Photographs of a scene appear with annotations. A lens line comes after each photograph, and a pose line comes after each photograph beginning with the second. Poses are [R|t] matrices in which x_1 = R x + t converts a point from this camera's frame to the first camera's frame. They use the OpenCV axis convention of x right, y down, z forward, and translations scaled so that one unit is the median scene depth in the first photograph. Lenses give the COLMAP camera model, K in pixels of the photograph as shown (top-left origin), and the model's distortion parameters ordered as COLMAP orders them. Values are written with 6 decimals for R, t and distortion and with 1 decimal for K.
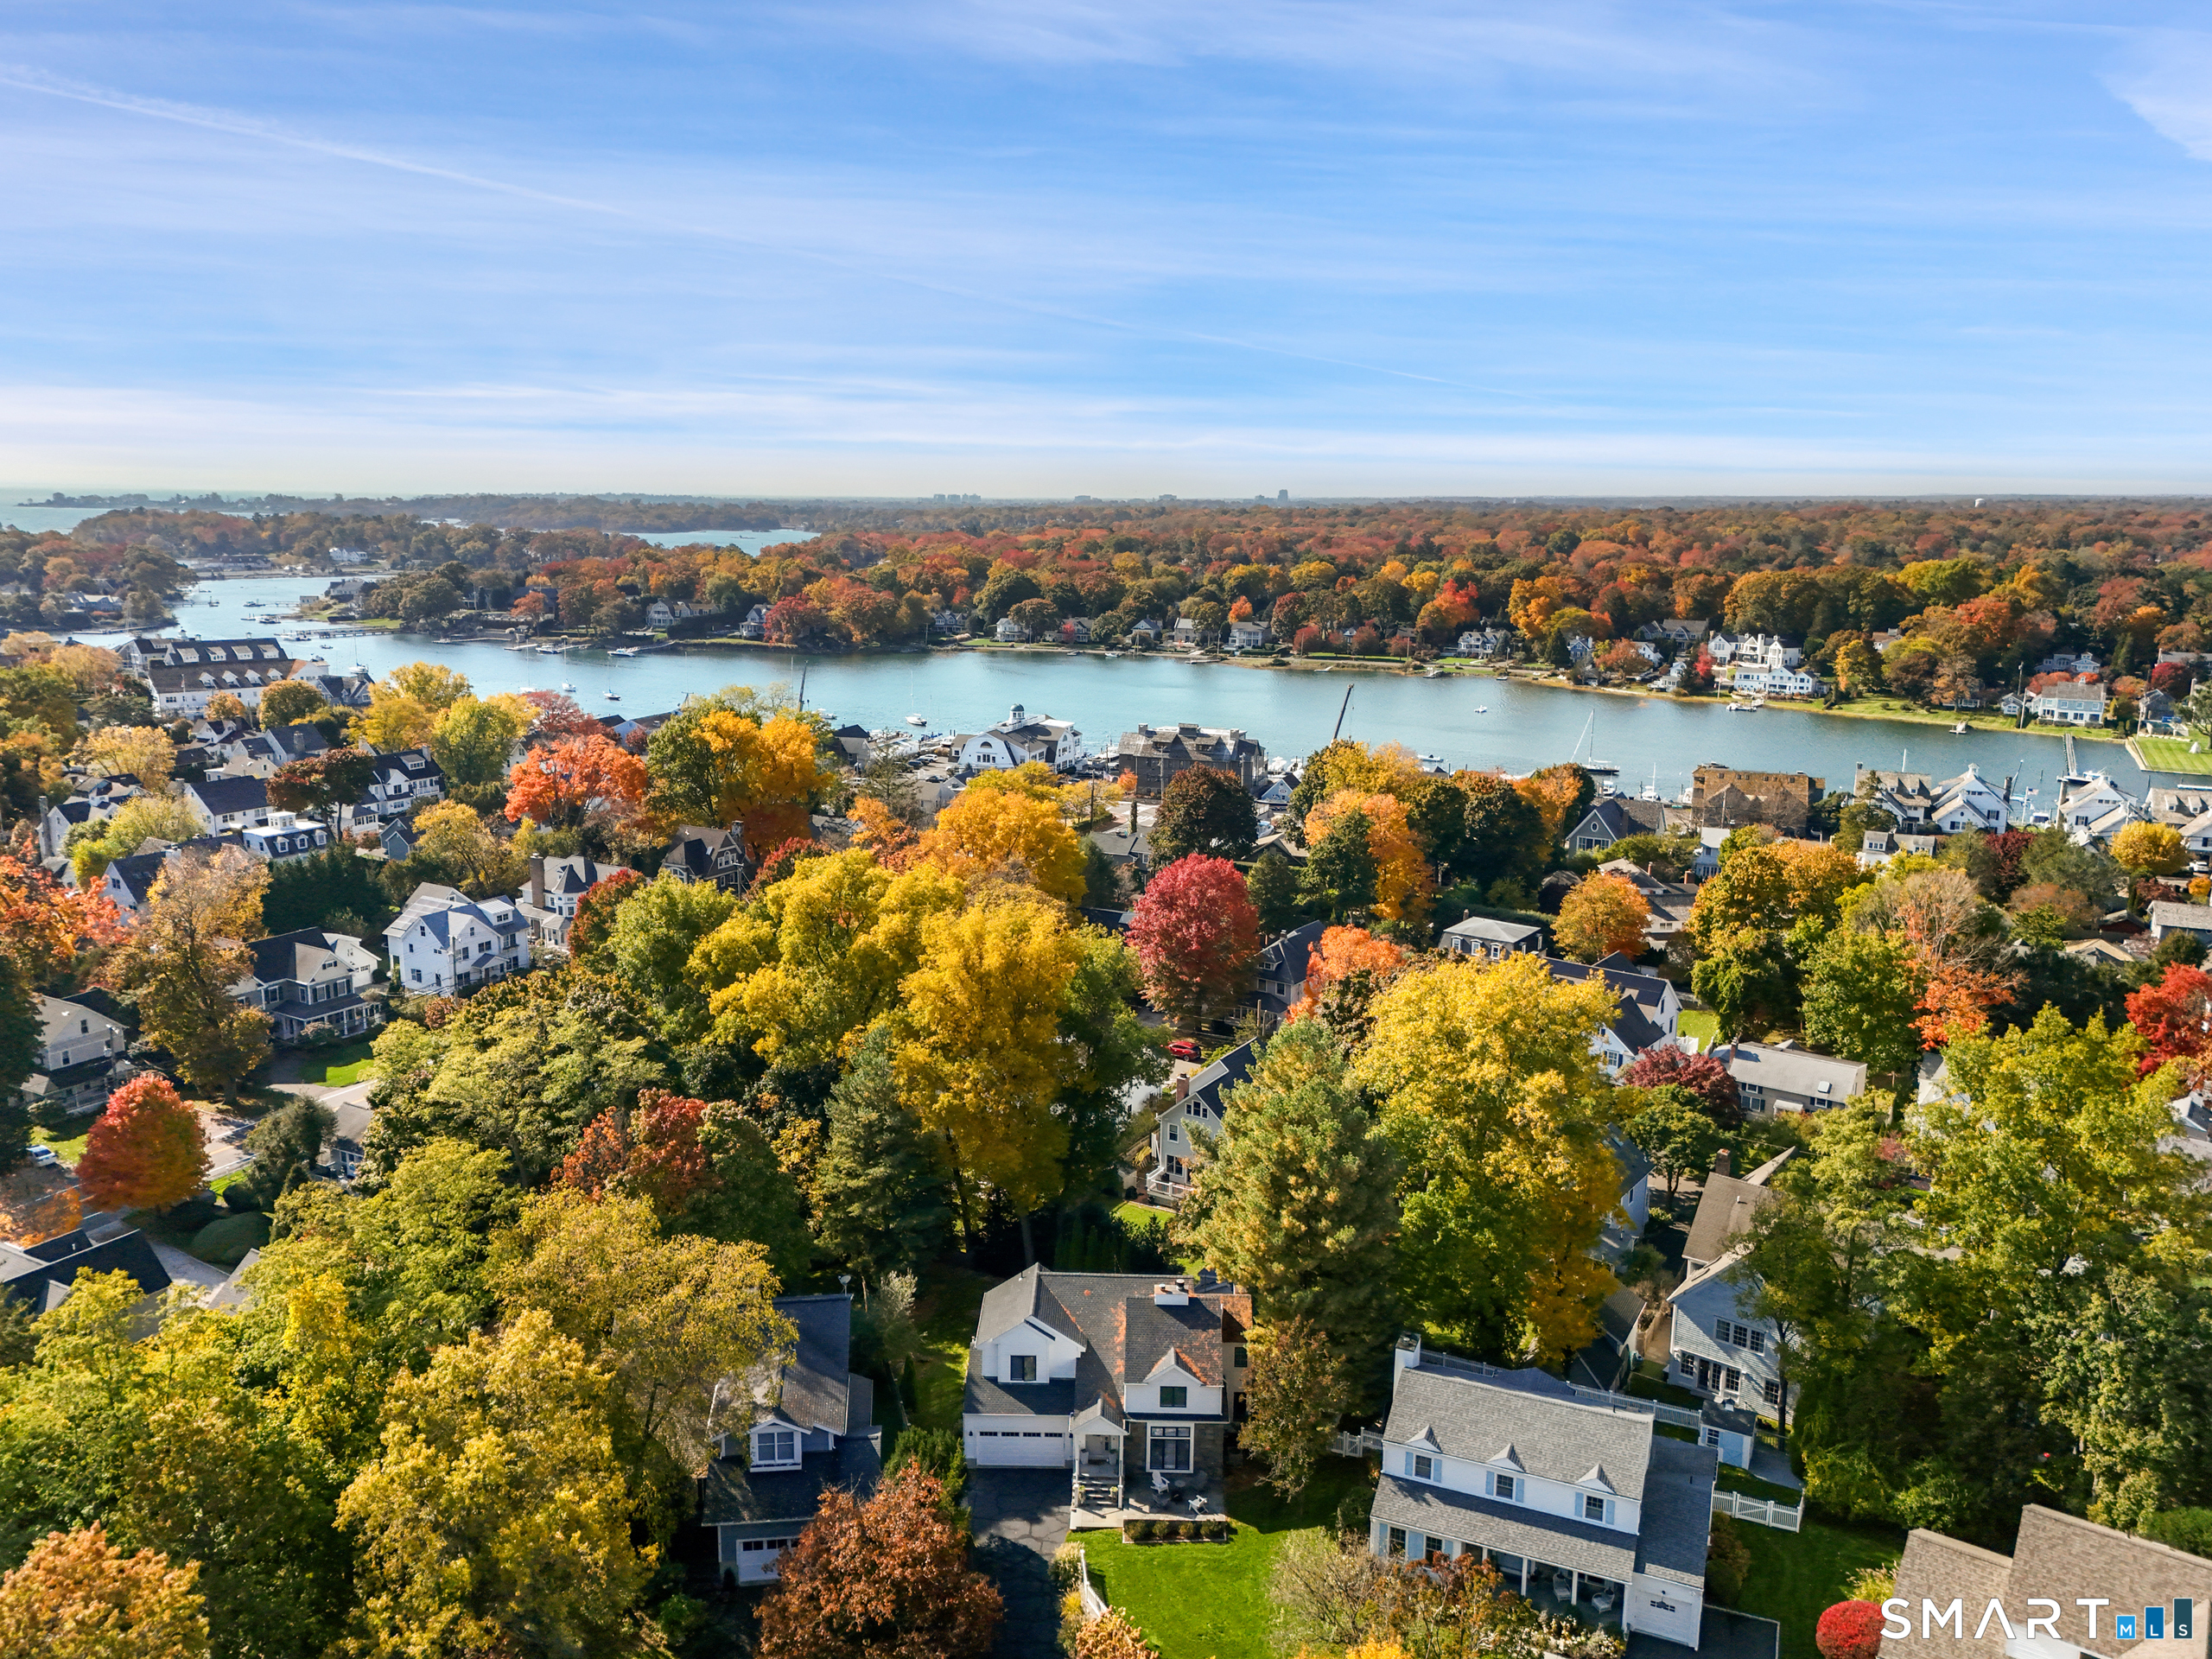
lens RADIAL K [[1660.1, 0, 1106.0], [0, 1660.1, 829.5], [0, 0, 1]] dist [0.066203, -0.056881]
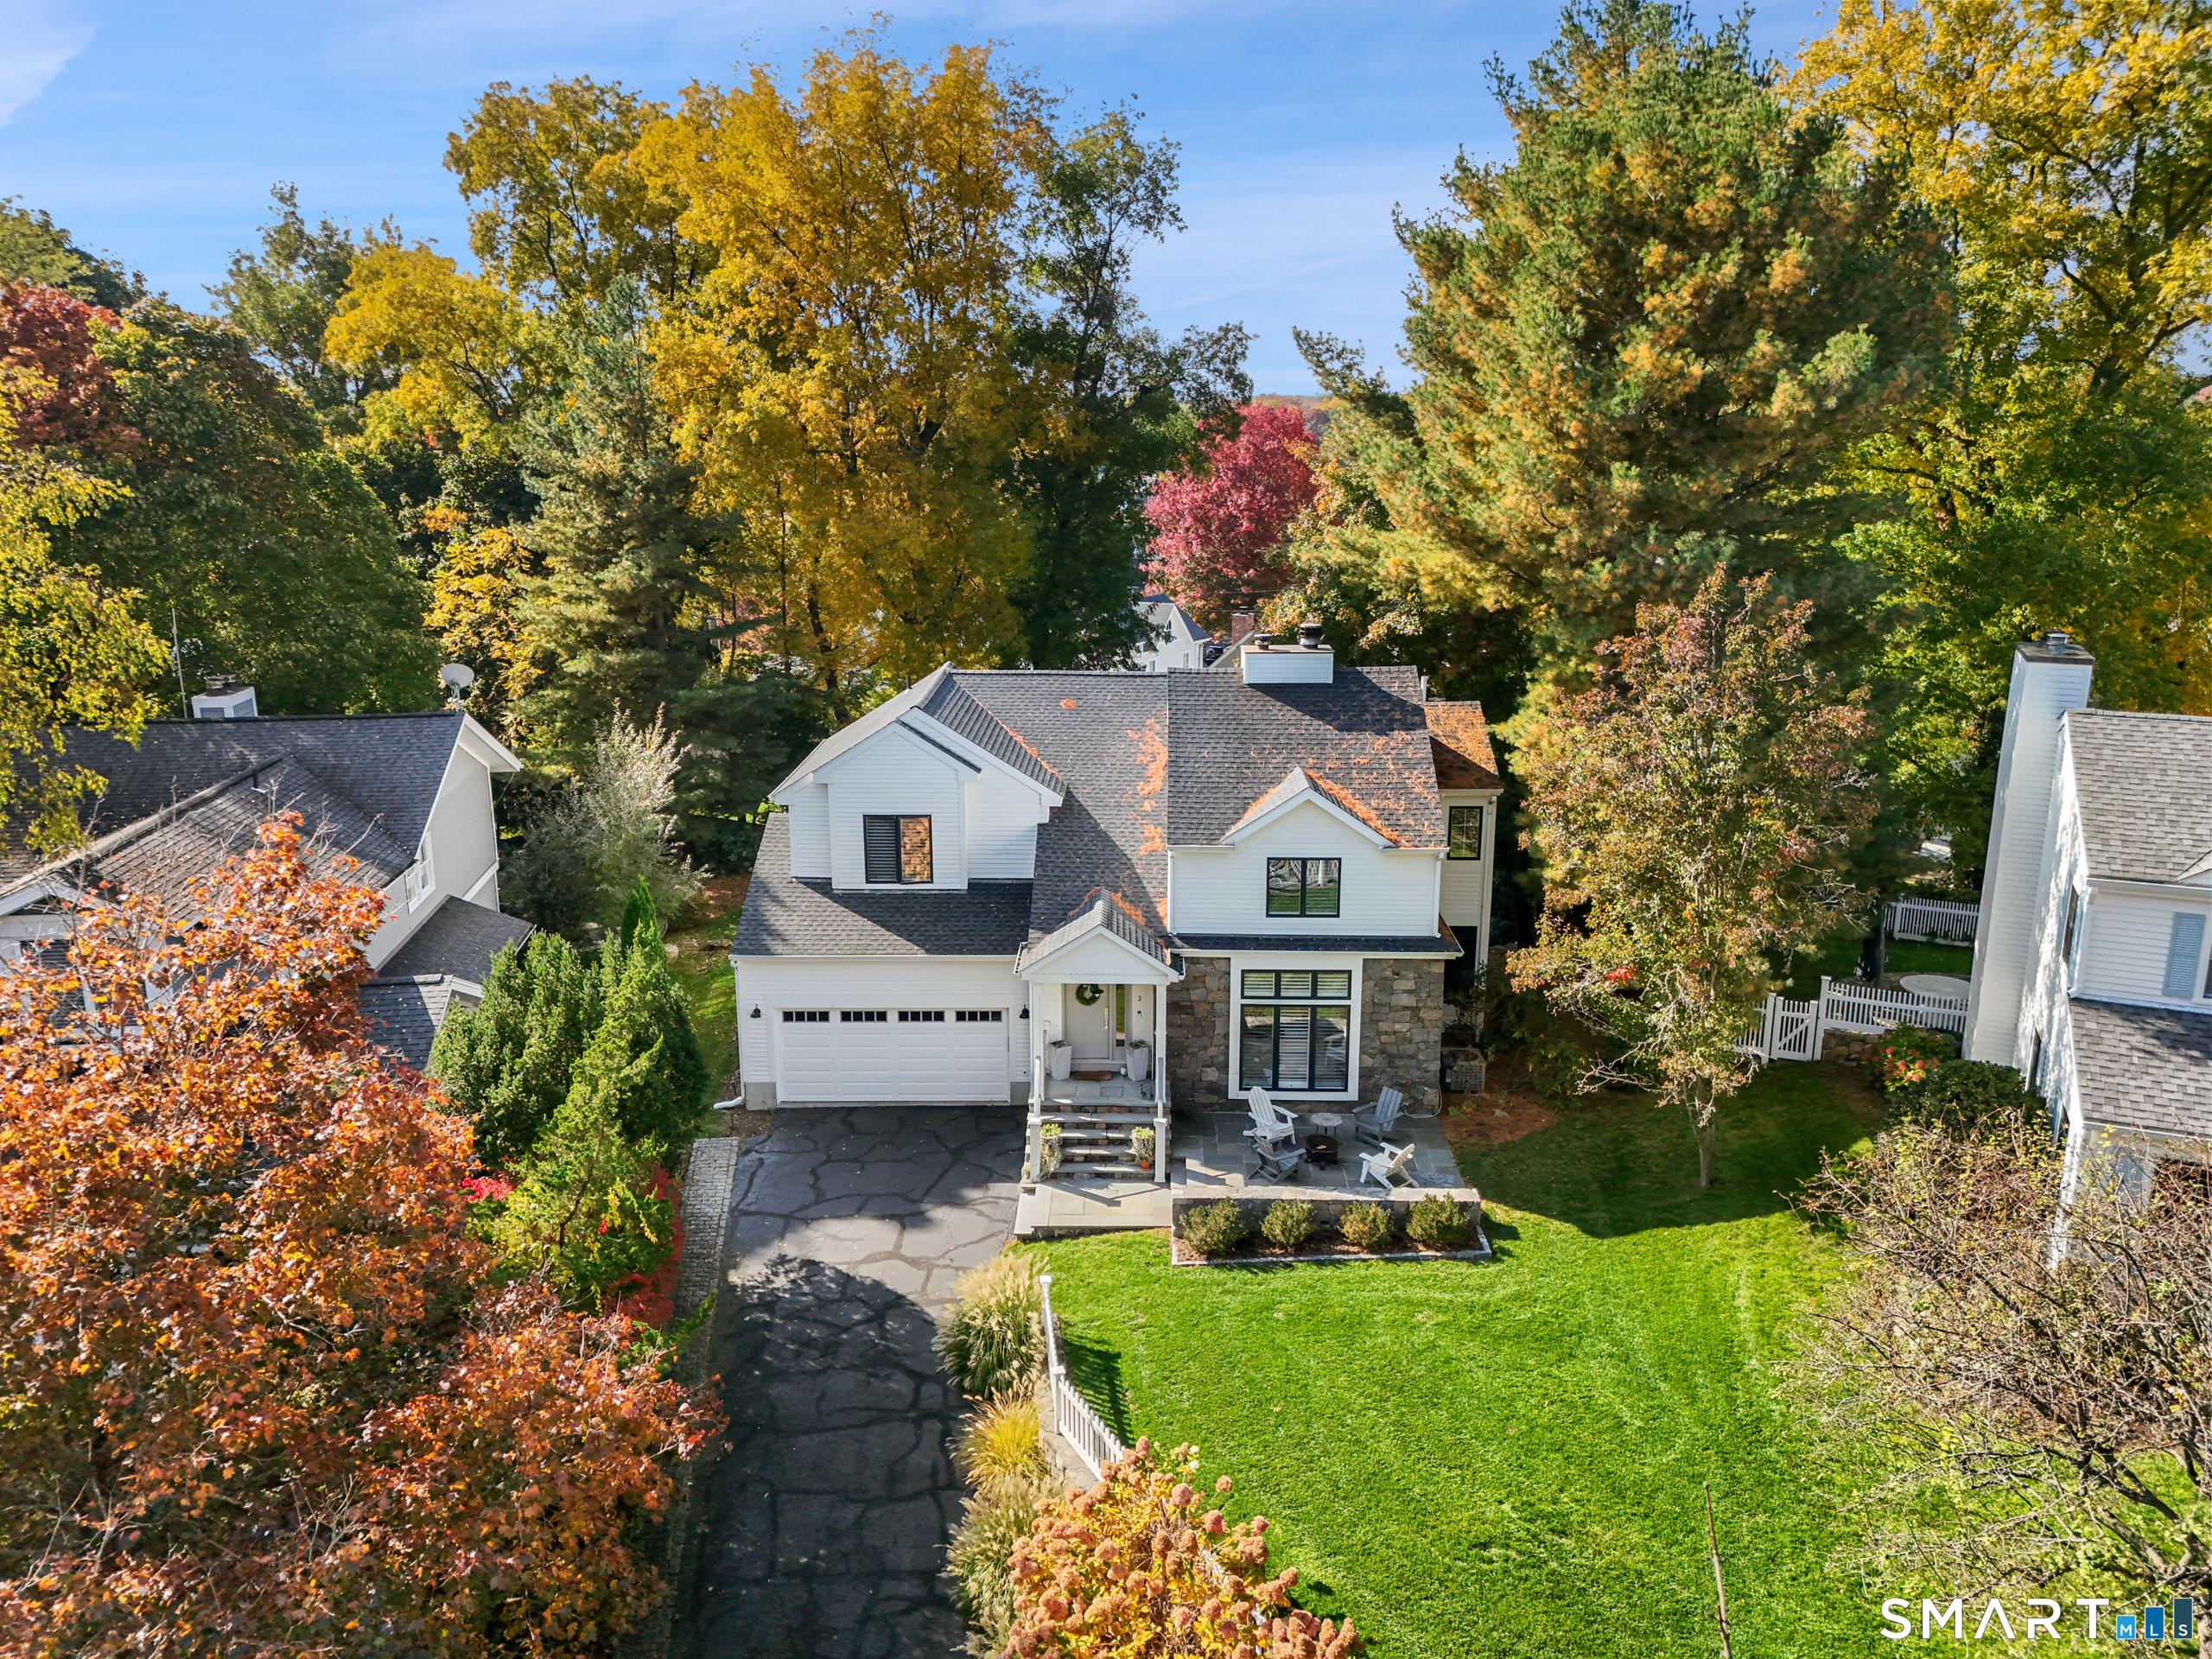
lens RADIAL K [[1660.1, 0, 1106.0], [0, 1660.1, 829.5], [0, 0, 1]] dist [0.066203, -0.056881]
pose [[0.999918, -0.011317, -0.005926, 0.000142], [0.011653, 0.998132, 0.059979, 0.308976], [0.005236, -0.060043, 0.998182, 0.654818]]
